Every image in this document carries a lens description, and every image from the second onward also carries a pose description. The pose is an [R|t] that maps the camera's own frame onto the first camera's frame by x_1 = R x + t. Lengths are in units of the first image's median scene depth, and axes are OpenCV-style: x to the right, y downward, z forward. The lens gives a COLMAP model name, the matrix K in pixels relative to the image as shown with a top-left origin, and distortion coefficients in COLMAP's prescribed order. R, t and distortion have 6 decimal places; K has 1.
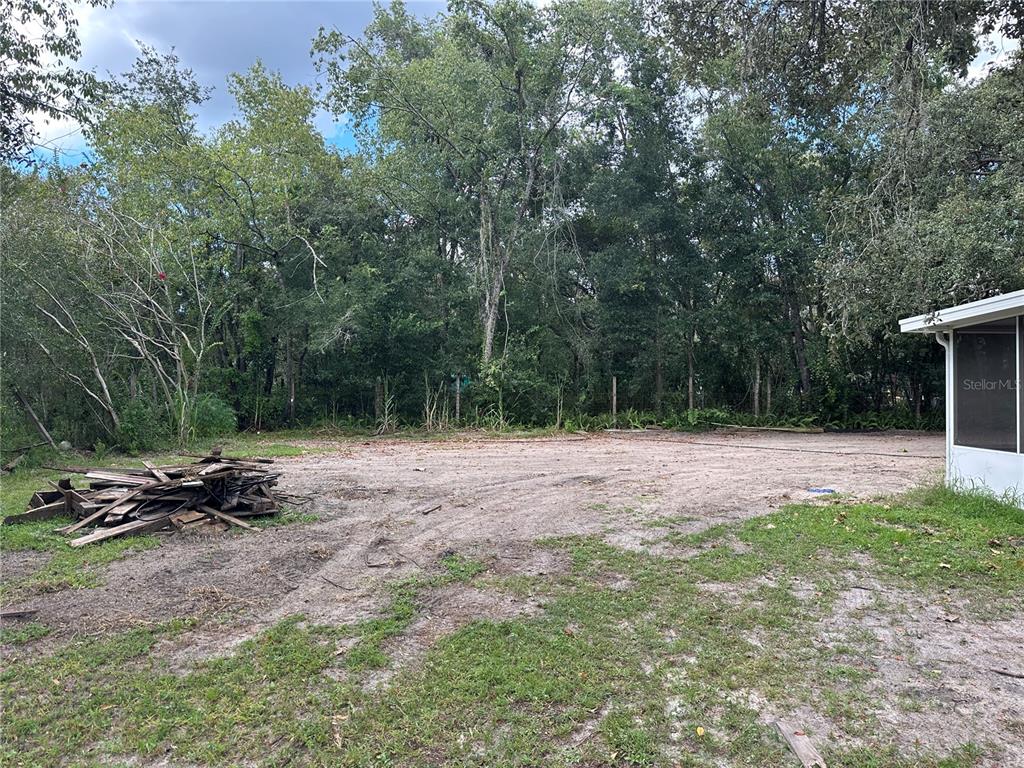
lens RADIAL K [[726.4, 0, 511.6], [0, 726.4, 384.5], [0, 0, 1]] dist [0.057654, -0.079832]
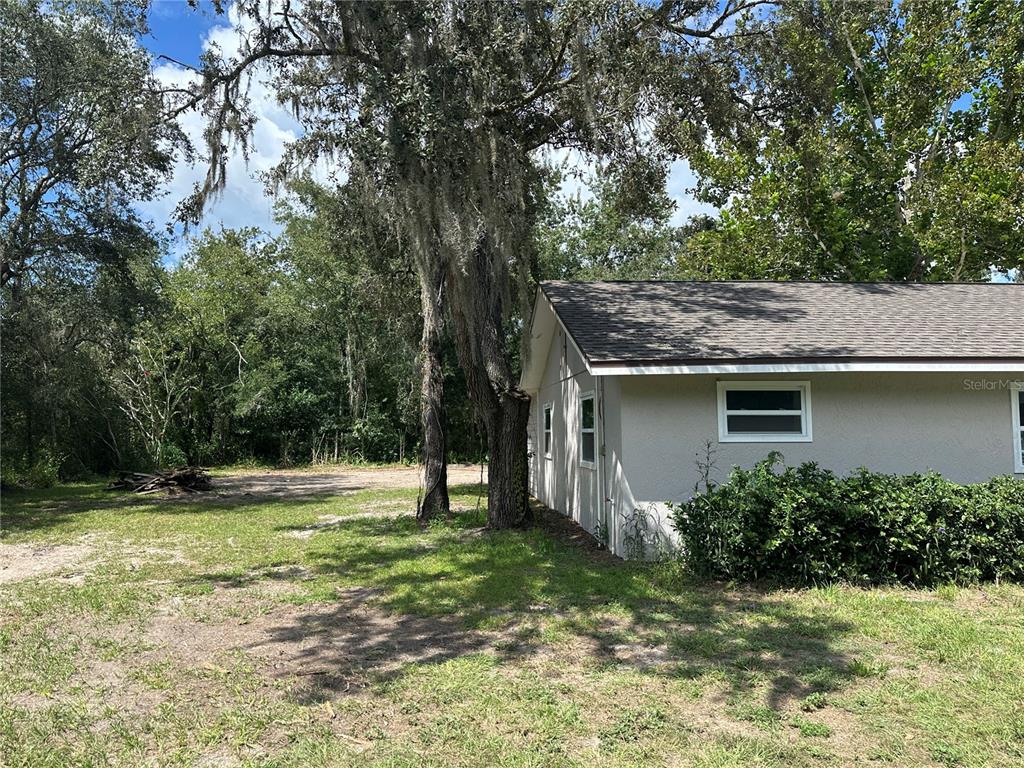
lens RADIAL K [[726.4, 0, 510.9], [0, 726.4, 382.3], [0, 0, 1]] dist [0.057654, -0.079832]
pose [[0.997474, -0.000607, 0.071034, 0.200943], [0.005939, 0.997176, -0.074865, 0.005020], [-0.070788, 0.075097, 0.994660, -0.609375]]
